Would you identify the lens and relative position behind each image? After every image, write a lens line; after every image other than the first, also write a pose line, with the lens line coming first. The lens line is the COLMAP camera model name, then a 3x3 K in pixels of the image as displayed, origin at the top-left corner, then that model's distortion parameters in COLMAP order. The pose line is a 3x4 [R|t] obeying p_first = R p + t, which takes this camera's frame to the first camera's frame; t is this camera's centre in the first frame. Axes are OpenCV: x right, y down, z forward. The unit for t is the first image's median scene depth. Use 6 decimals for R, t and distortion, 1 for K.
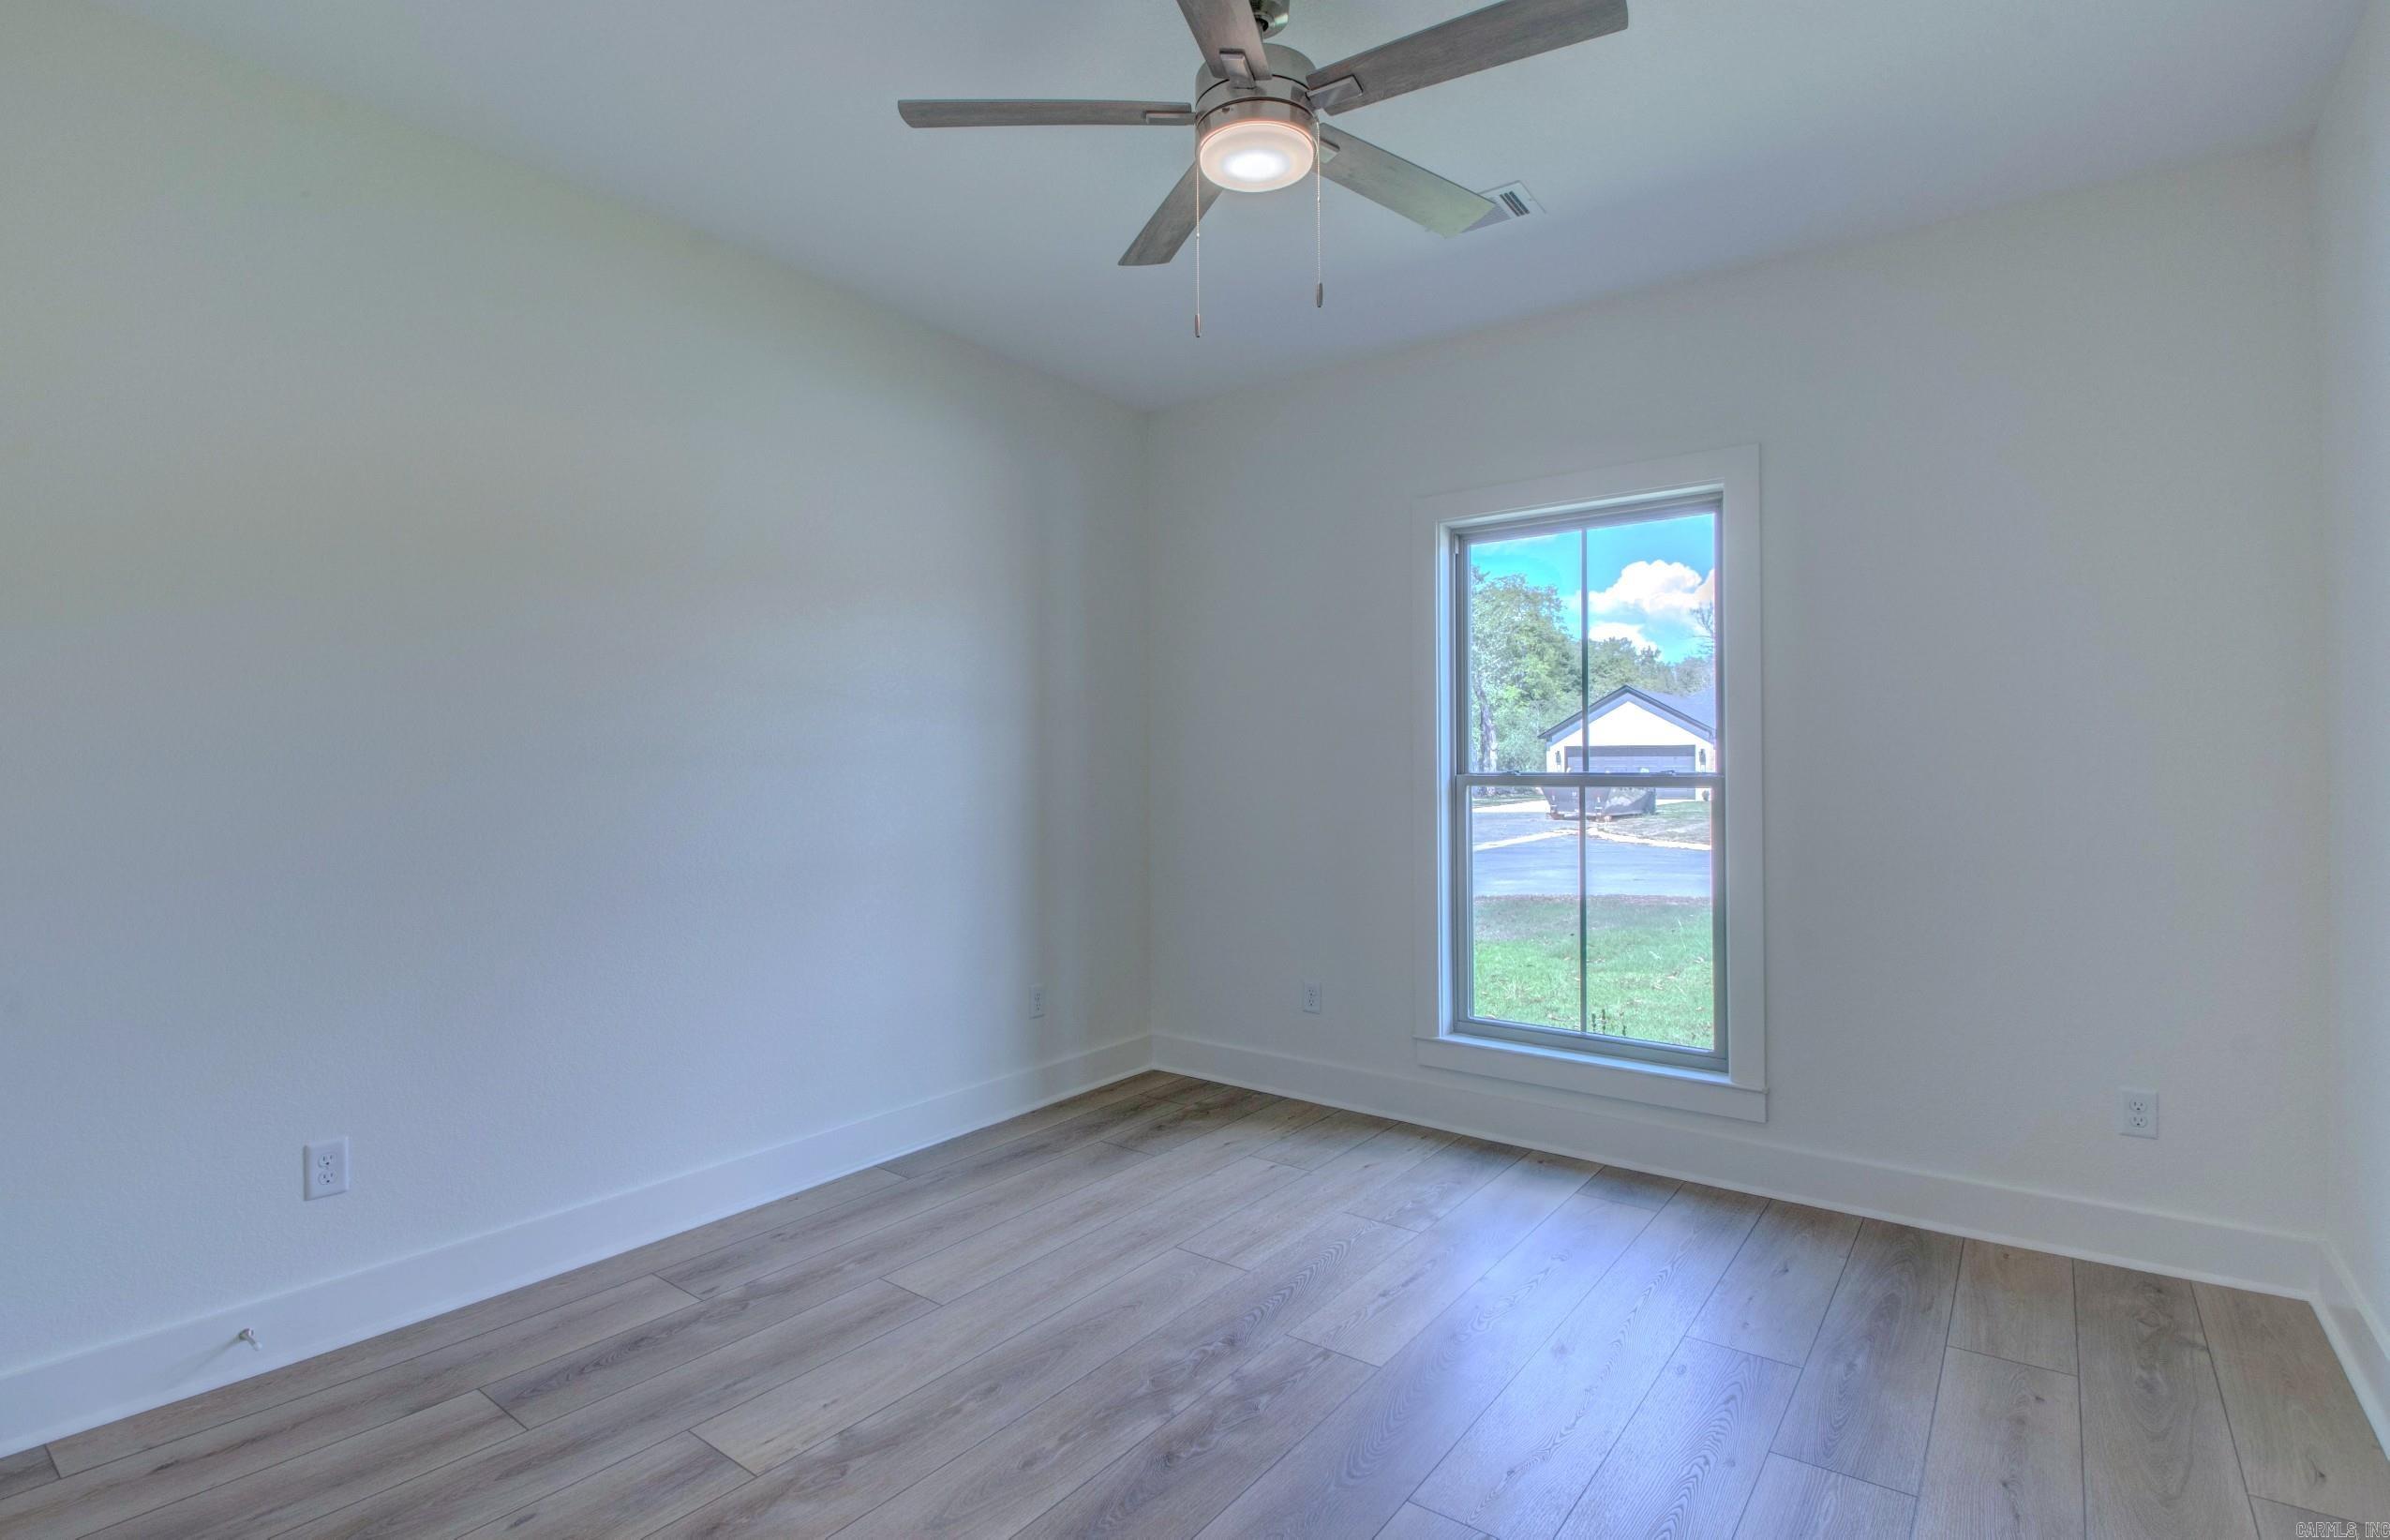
lens RADIAL K [[1143.6, 0, 1203.4], [0, 1143.6, 778.9], [0, 0, 1]] dist [-0.003822, -0.012564]
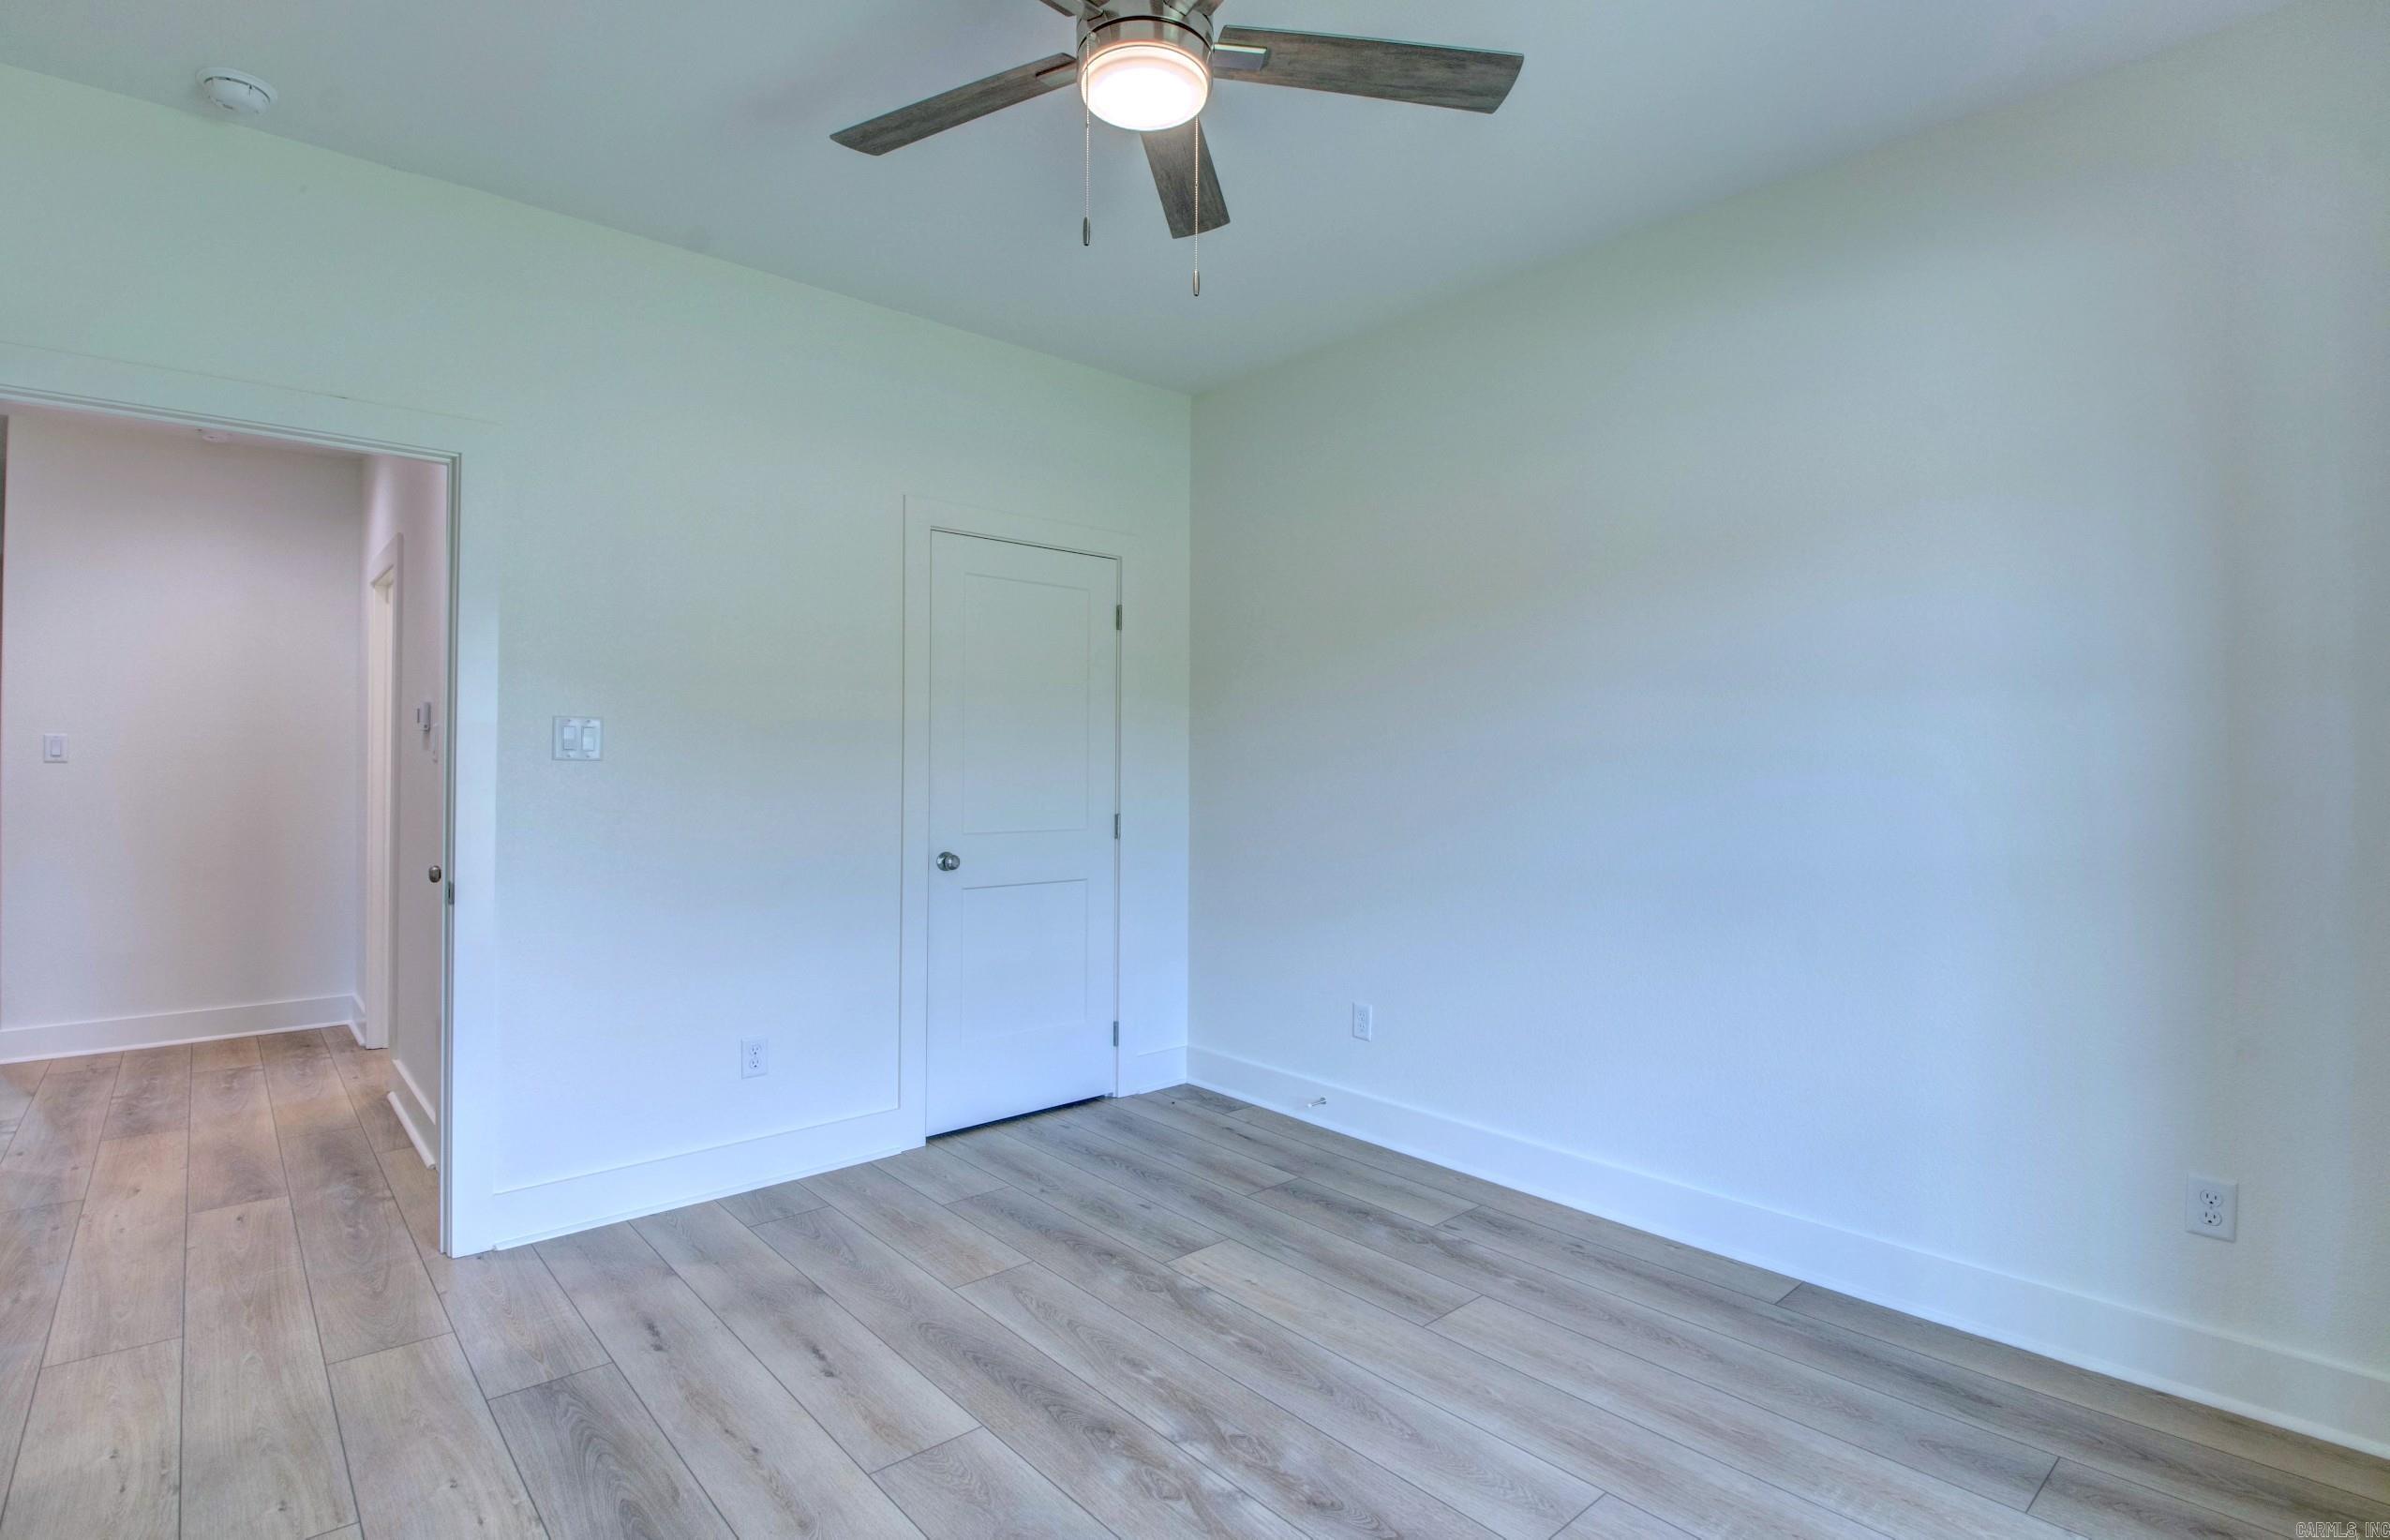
lens RADIAL K [[1143.6, 0, 1175.4], [0, 1143.6, 768.6], [0, 0, 1]] dist [-0.003822, -0.012564]
pose [[-0.221982, 0.004123, -0.975042, 0.714838], [-0.018746, 0.999788, 0.008495, -0.012081], [0.974871, 0.020164, -0.221857, 0.950092]]
